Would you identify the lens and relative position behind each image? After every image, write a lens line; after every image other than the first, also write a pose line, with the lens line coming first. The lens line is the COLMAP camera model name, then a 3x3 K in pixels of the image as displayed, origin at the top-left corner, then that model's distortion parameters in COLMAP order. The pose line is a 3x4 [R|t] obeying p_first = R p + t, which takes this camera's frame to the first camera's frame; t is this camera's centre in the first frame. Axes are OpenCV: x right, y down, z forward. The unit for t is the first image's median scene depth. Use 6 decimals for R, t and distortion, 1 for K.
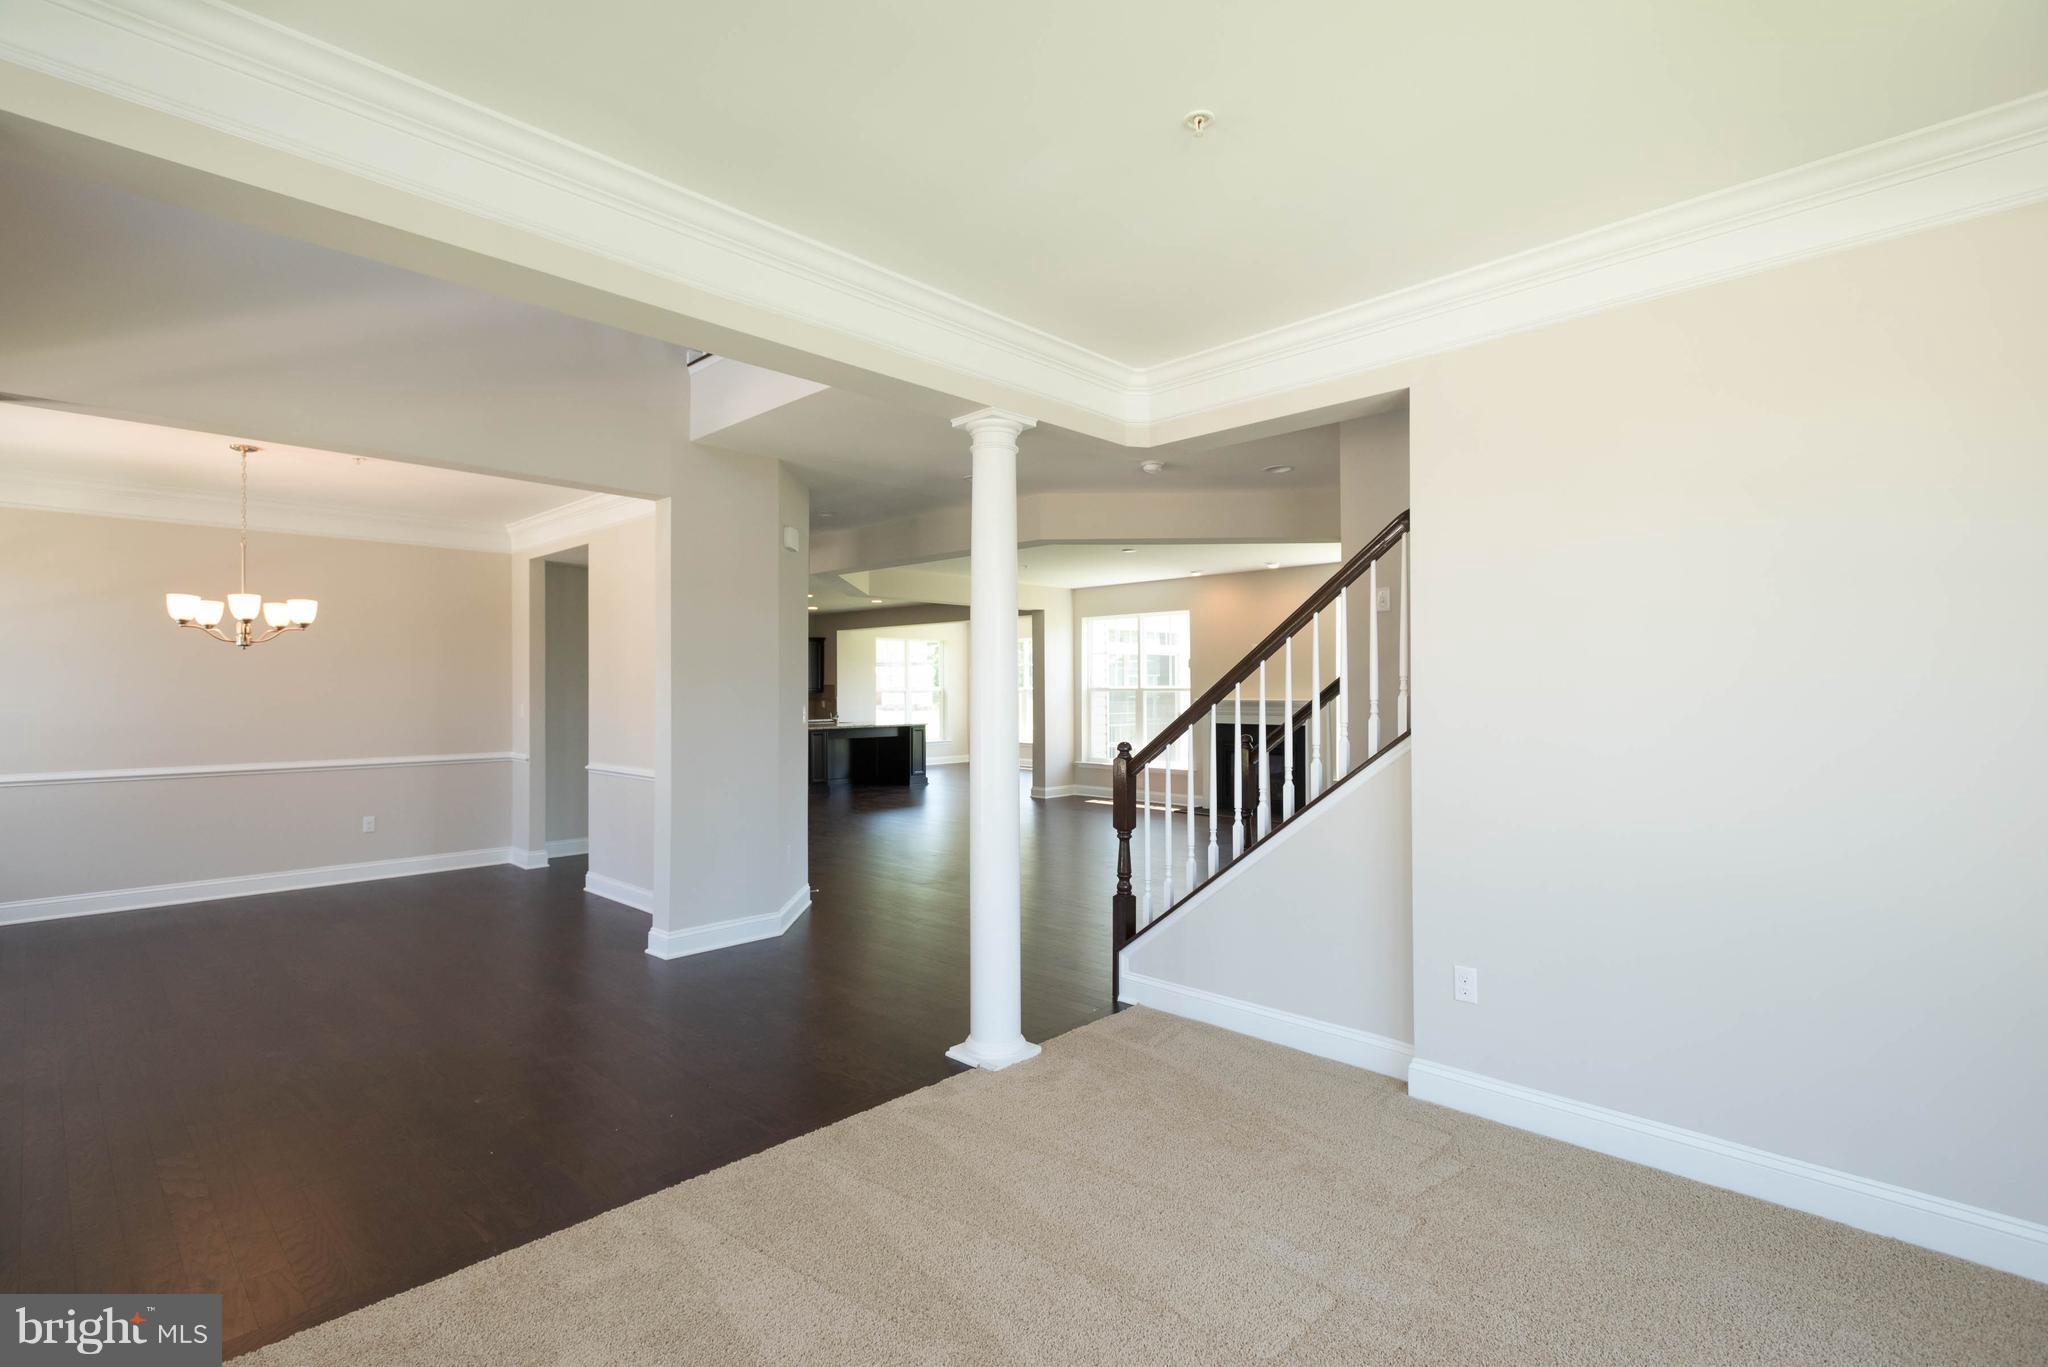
lens RADIAL K [[949.8, 0, 1022.0], [0, 949.8, 682.5], [0, 0, 1]] dist [0.018637, -0.006501]
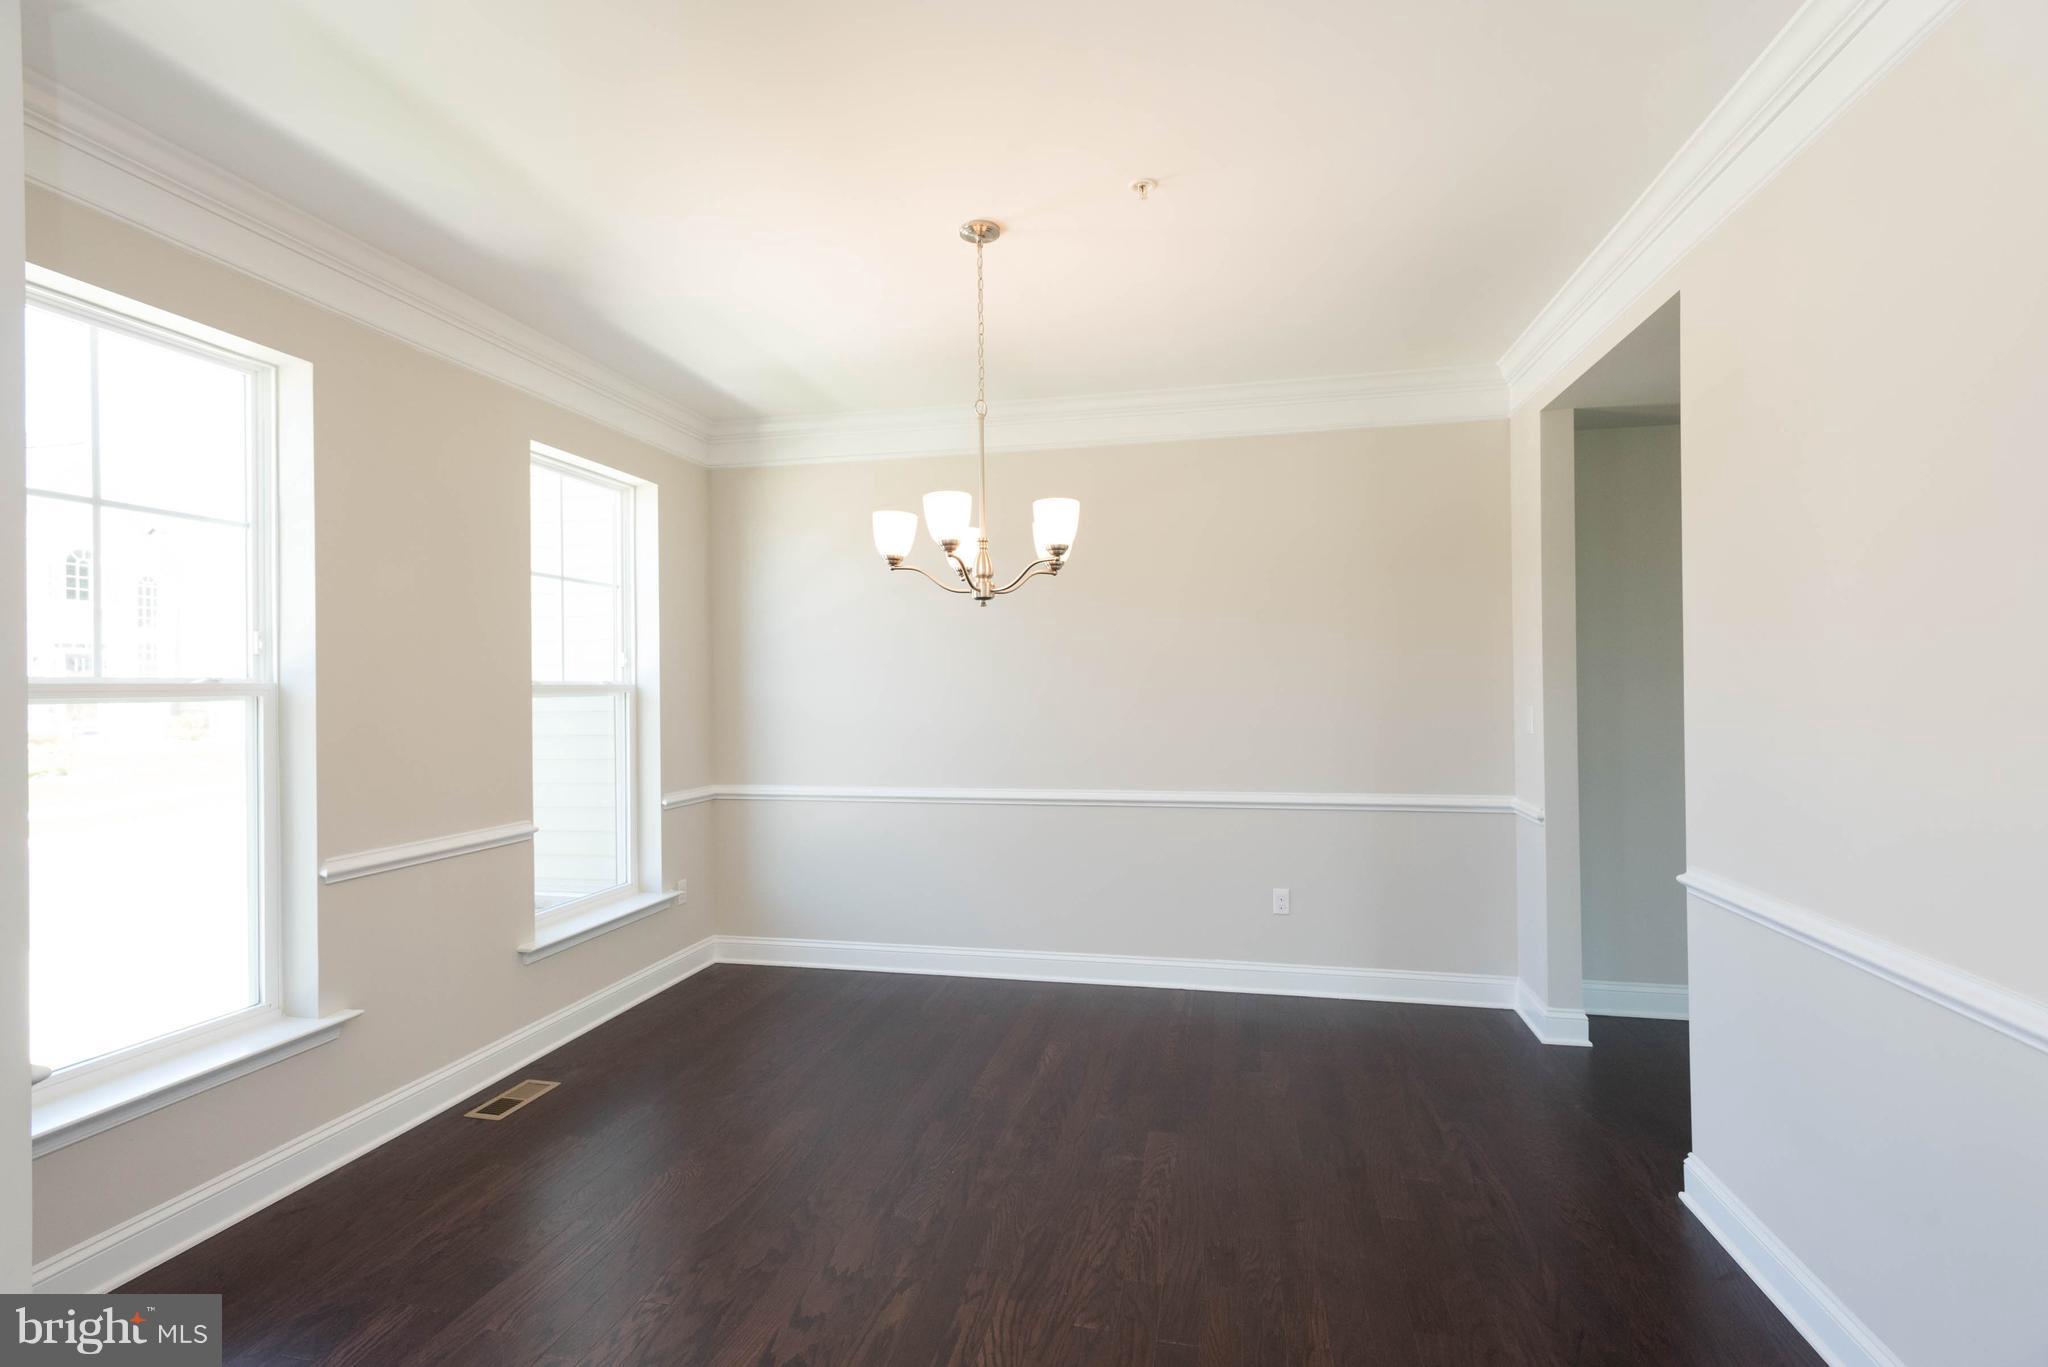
lens RADIAL K [[949.8, 0, 1022.0], [0, 949.8, 682.5], [0, 0, 1]] dist [0.018637, -0.006501]
pose [[0.520647, -0.007773, -0.853736, -0.237992], [0.016828, 0.999858, 0.001159, 0.006194], [0.853606, -0.014970, 0.520704, 0.515995]]
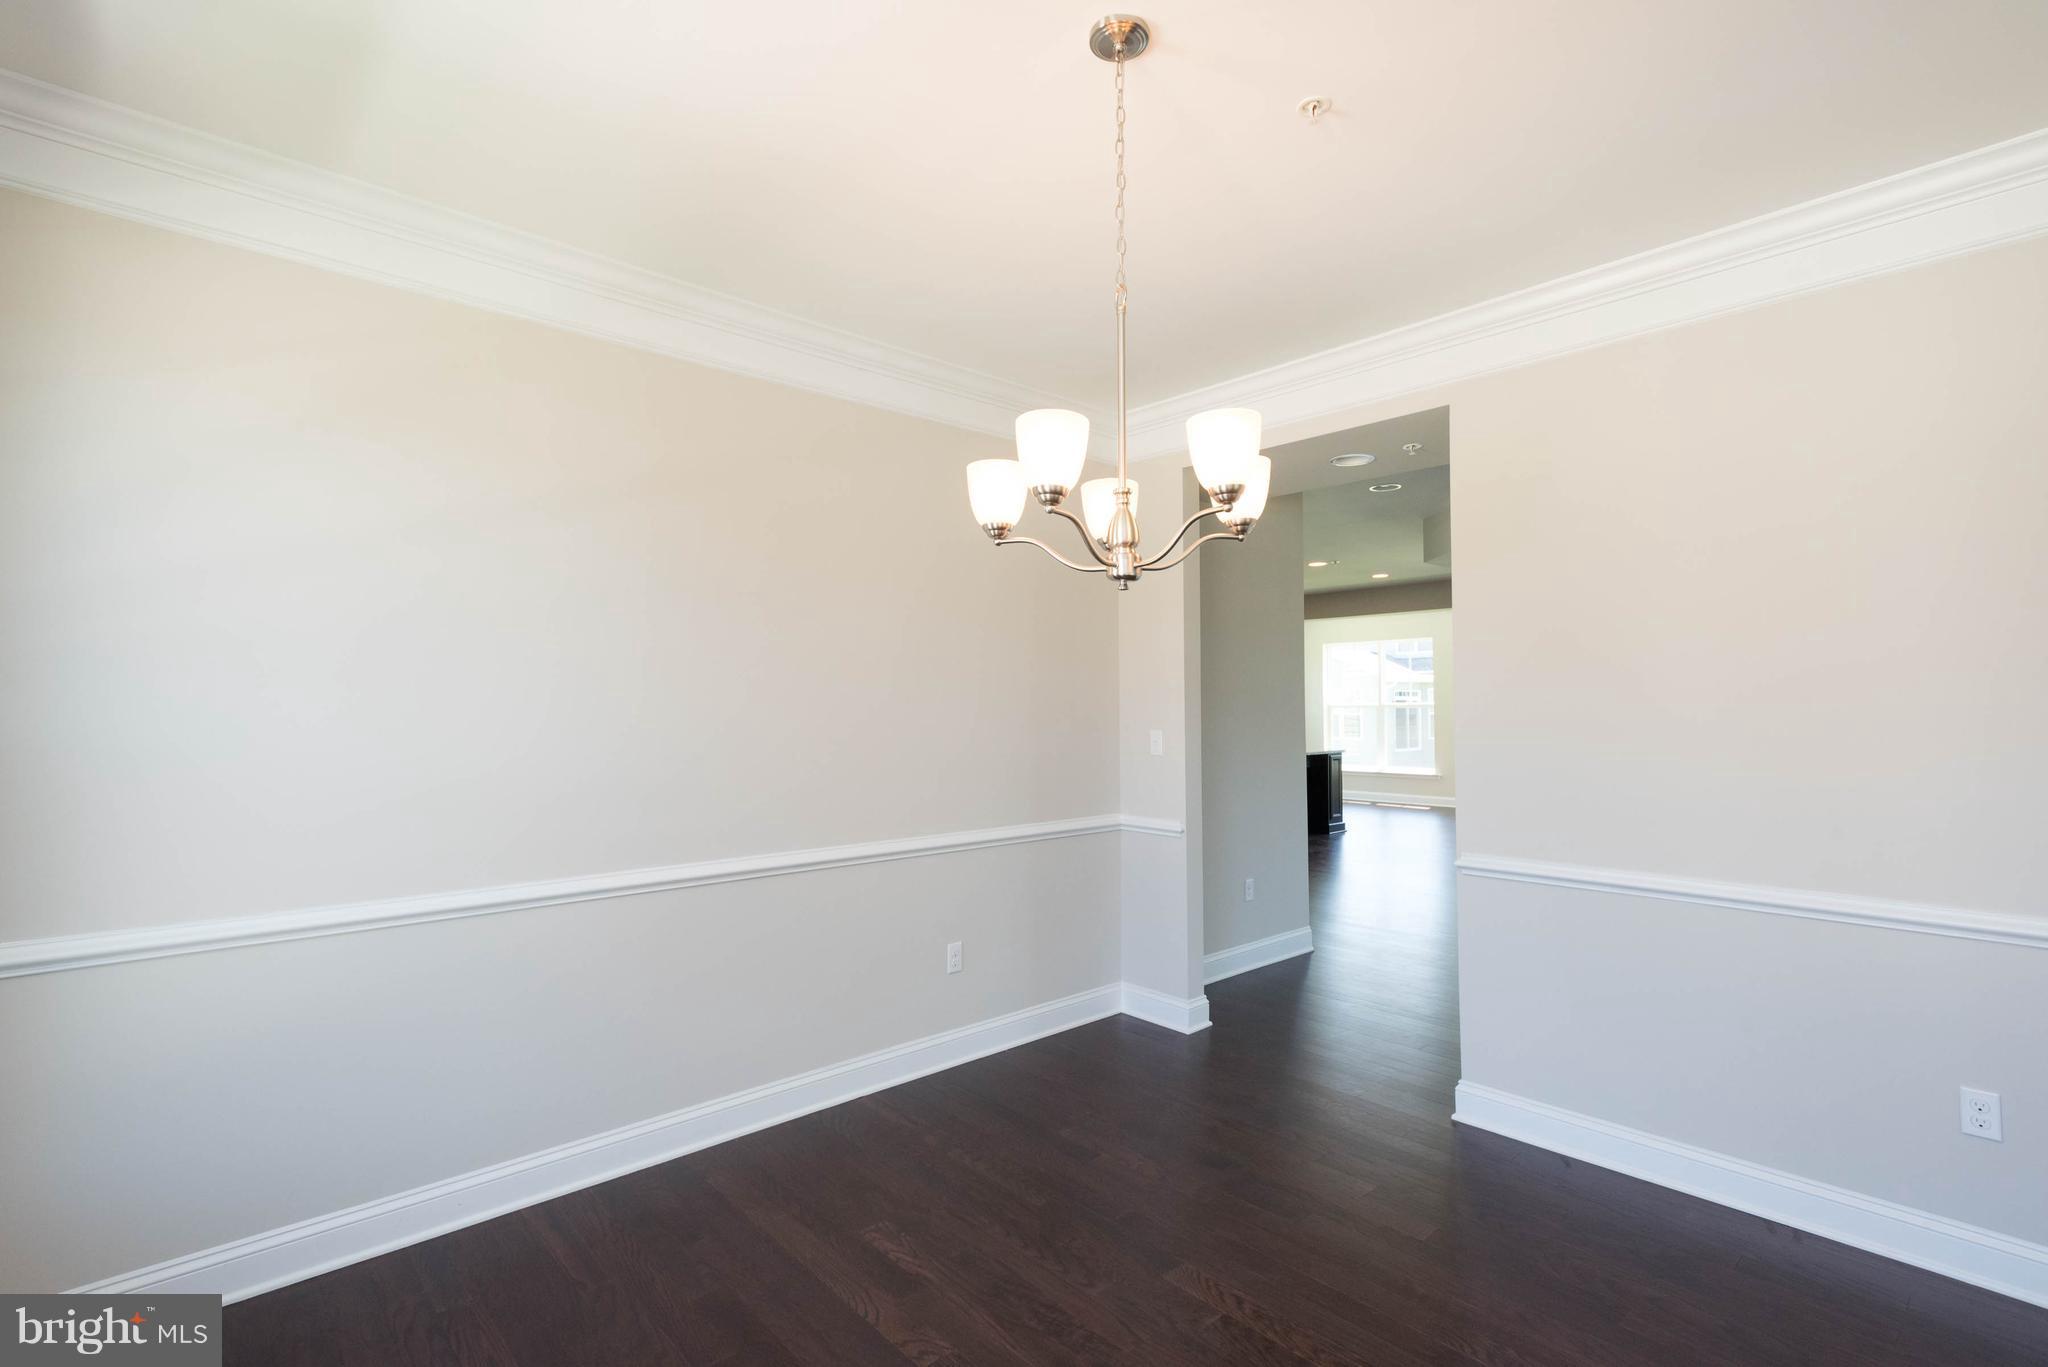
lens RADIAL K [[947.4, 0, 998.4], [0, 947.4, 687.9], [0, 0, 1]] dist [-0.002182, -0.000691]
pose [[0.996853, -0.002442, -0.079238, -0.579010], [0.001648, 0.999948, -0.010084, 0.004358], [0.079259, 0.009922, 0.996805, 0.449777]]
